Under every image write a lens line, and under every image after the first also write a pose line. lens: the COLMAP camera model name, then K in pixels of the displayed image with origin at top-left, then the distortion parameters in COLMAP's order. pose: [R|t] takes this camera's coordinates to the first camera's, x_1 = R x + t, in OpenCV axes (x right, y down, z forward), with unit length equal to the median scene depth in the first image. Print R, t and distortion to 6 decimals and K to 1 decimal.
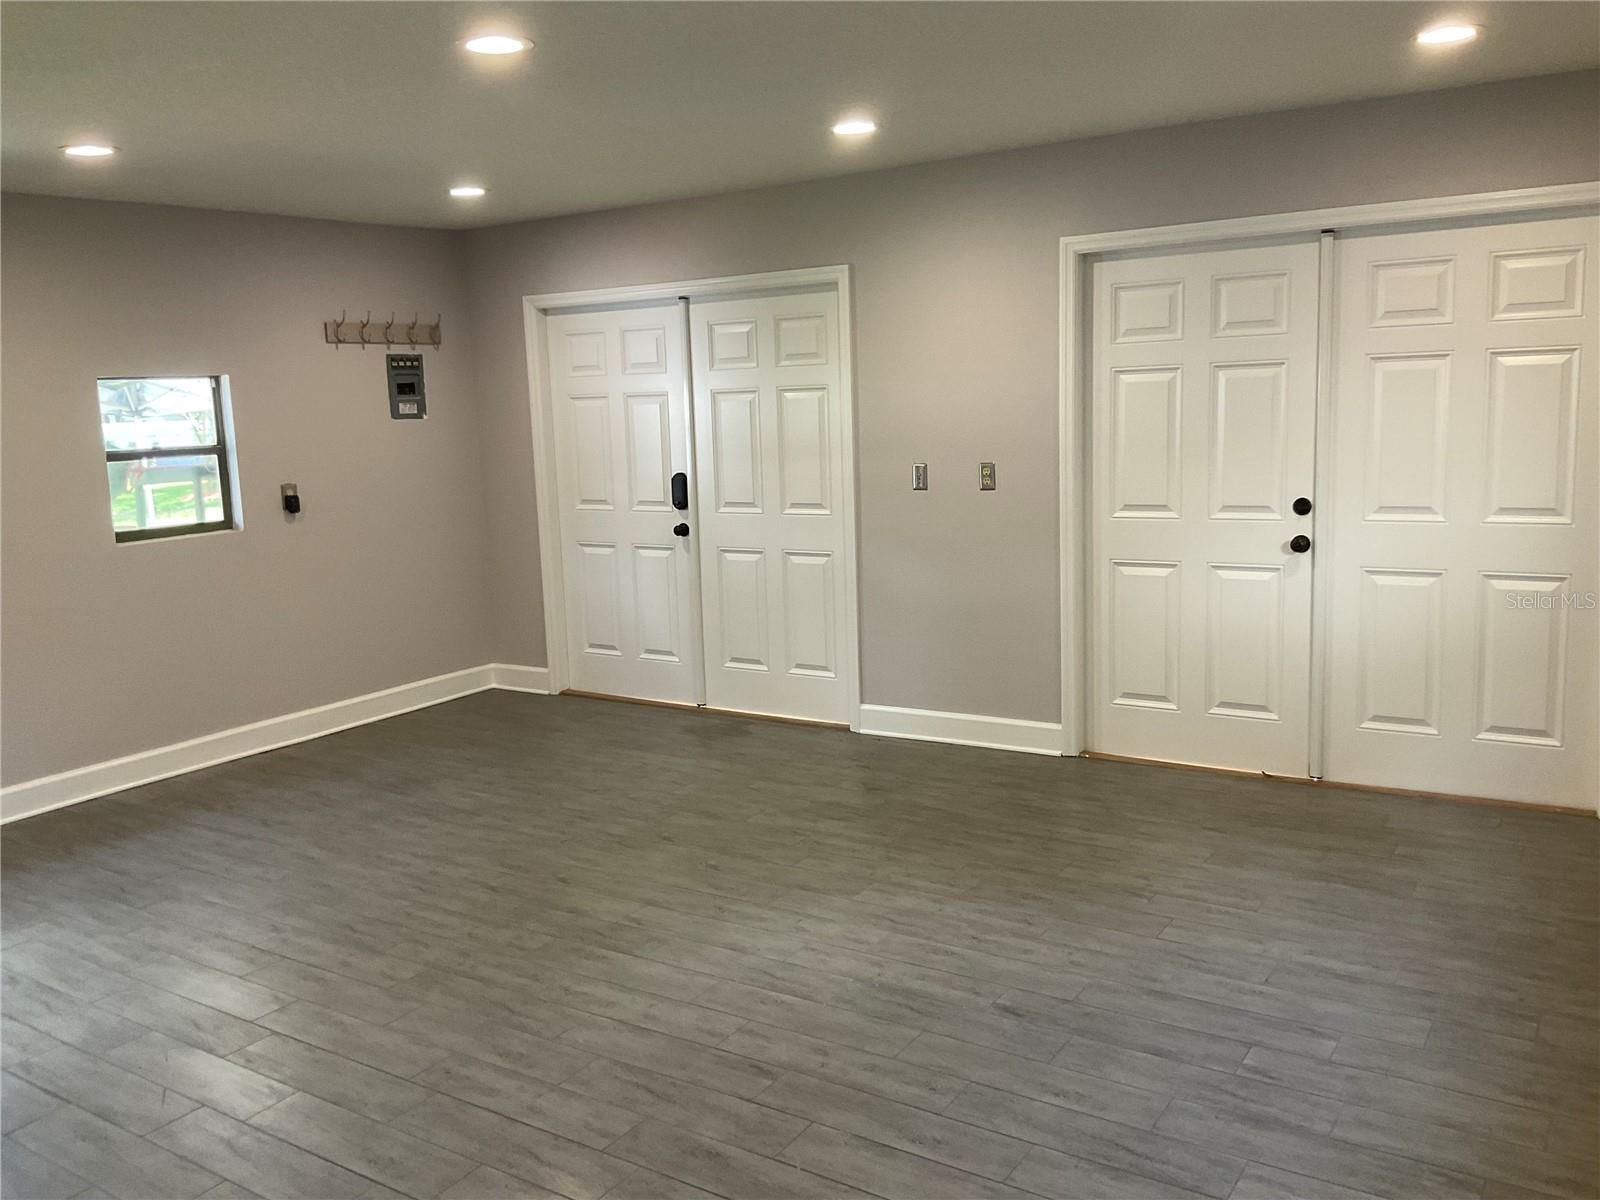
lens RADIAL K [[1340.0, 0, 800.0], [0, 1340.0, 600.0], [0, 0, 1]] dist [-0.002727, -0.083507]
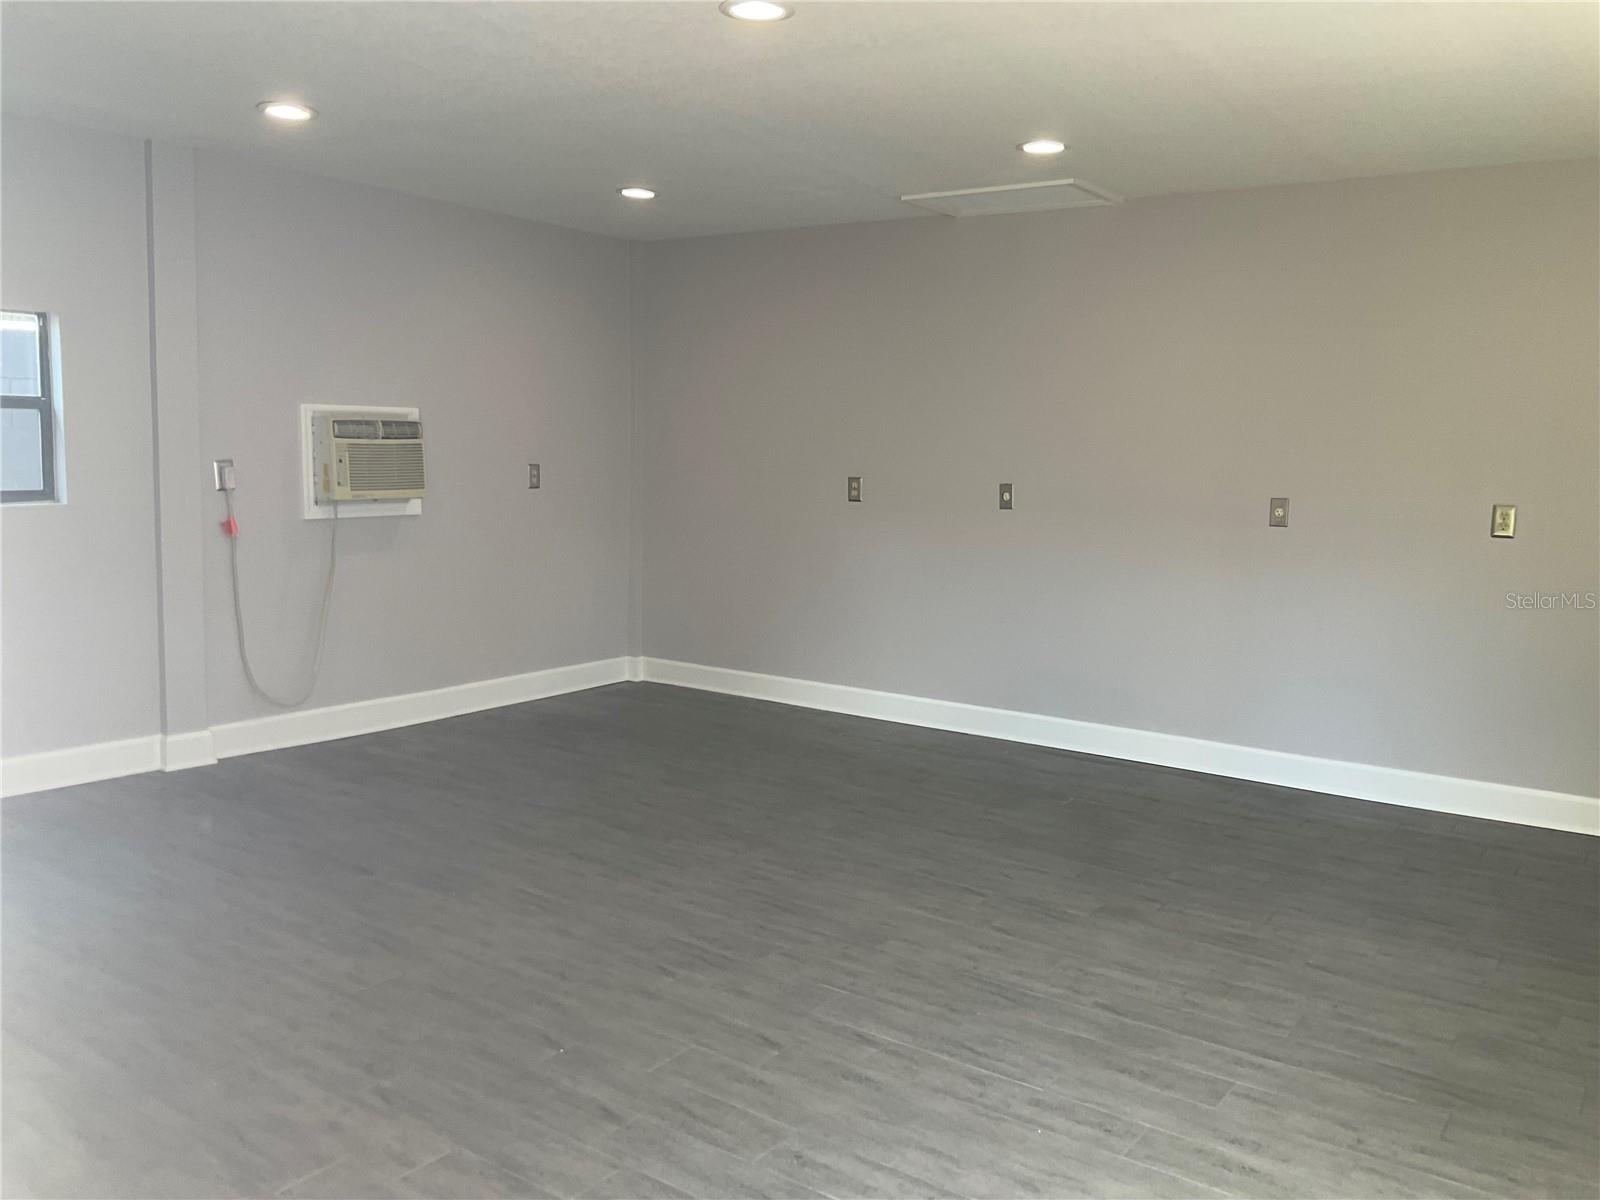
lens RADIAL K [[1335.1, 0, 802.9], [0, 1335.1, 608.6], [0, 0, 1]] dist [0.002727, -0.096375]
pose [[-0.999692, 0.008705, 0.023224, -0.259863], [0.014649, 0.962843, 0.269666, -0.237797], [-0.020014, 0.269923, -0.962674, 1.964820]]
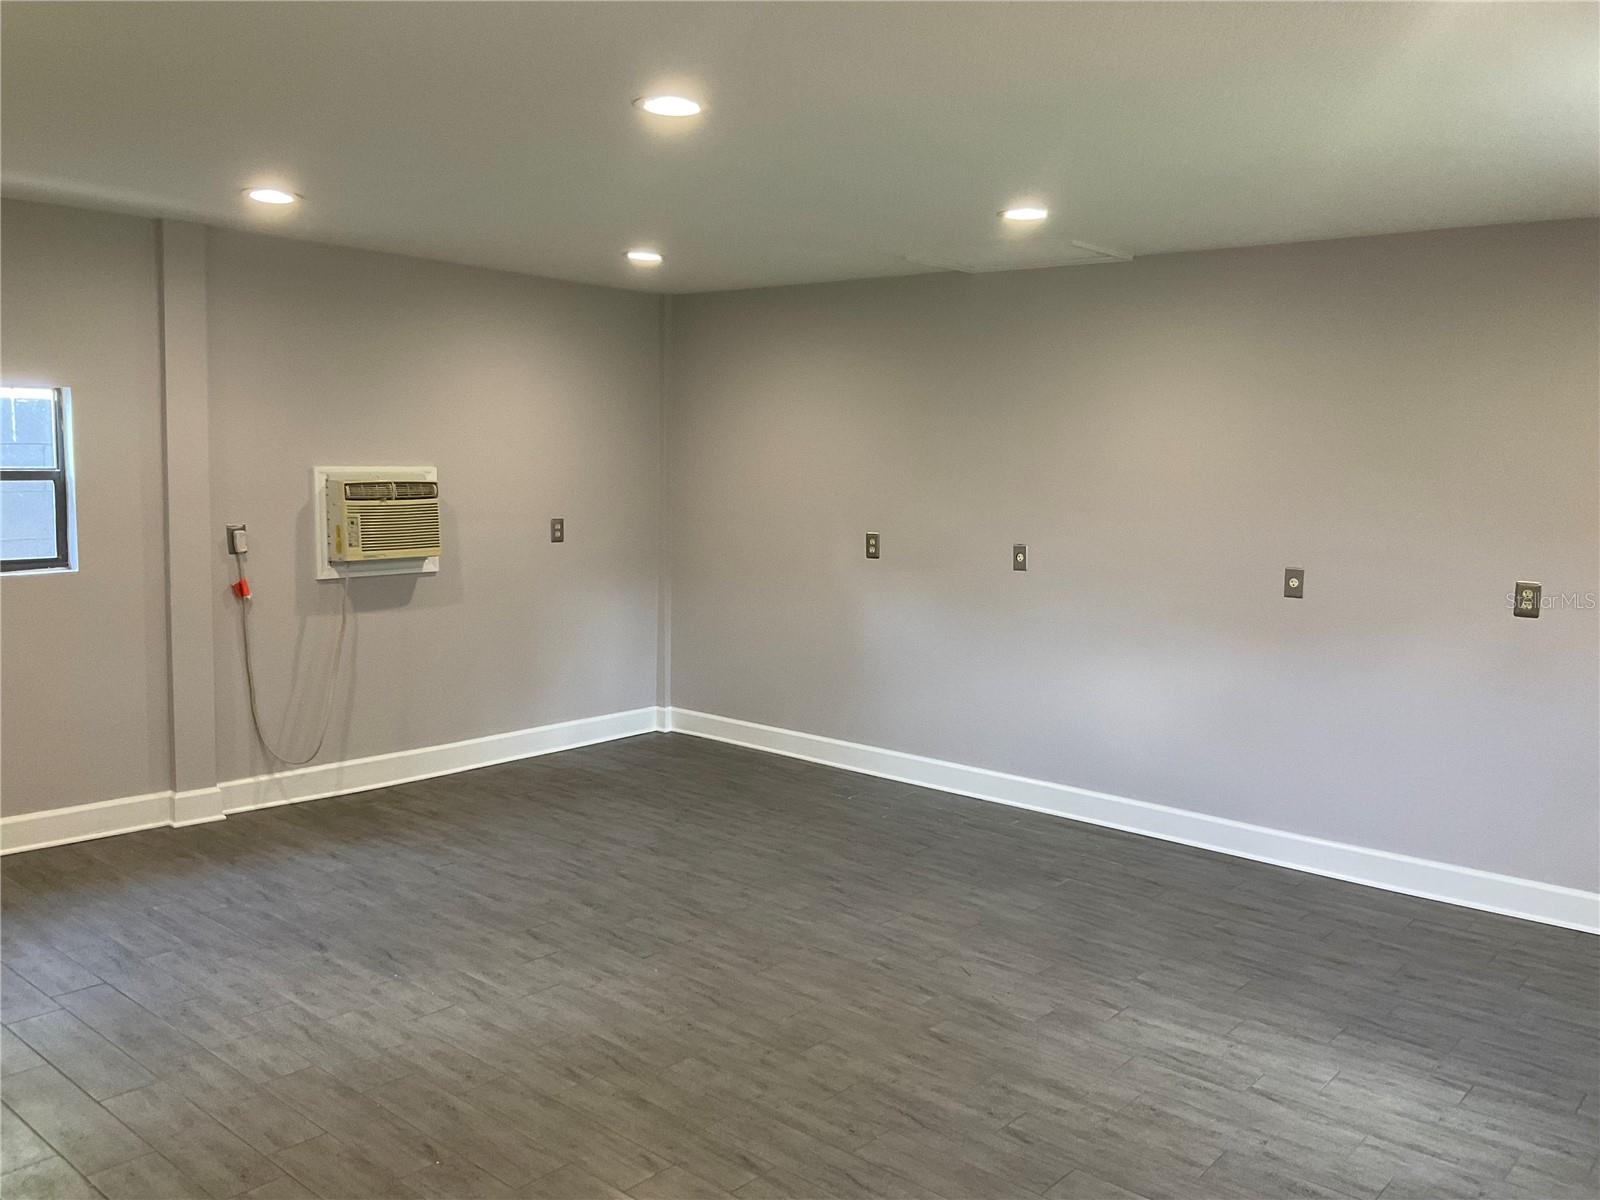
lens RADIAL K [[1340.0, 0, 800.0], [0, 1340.0, 600.0], [0, 0, 1]] dist [-0.002727, -0.083507]
pose [[-0.992751, -0.001045, 0.120184, -0.411183], [0.029800, 0.966597, 0.254562, -0.294586], [-0.116436, 0.256298, -0.959559, 1.924137]]
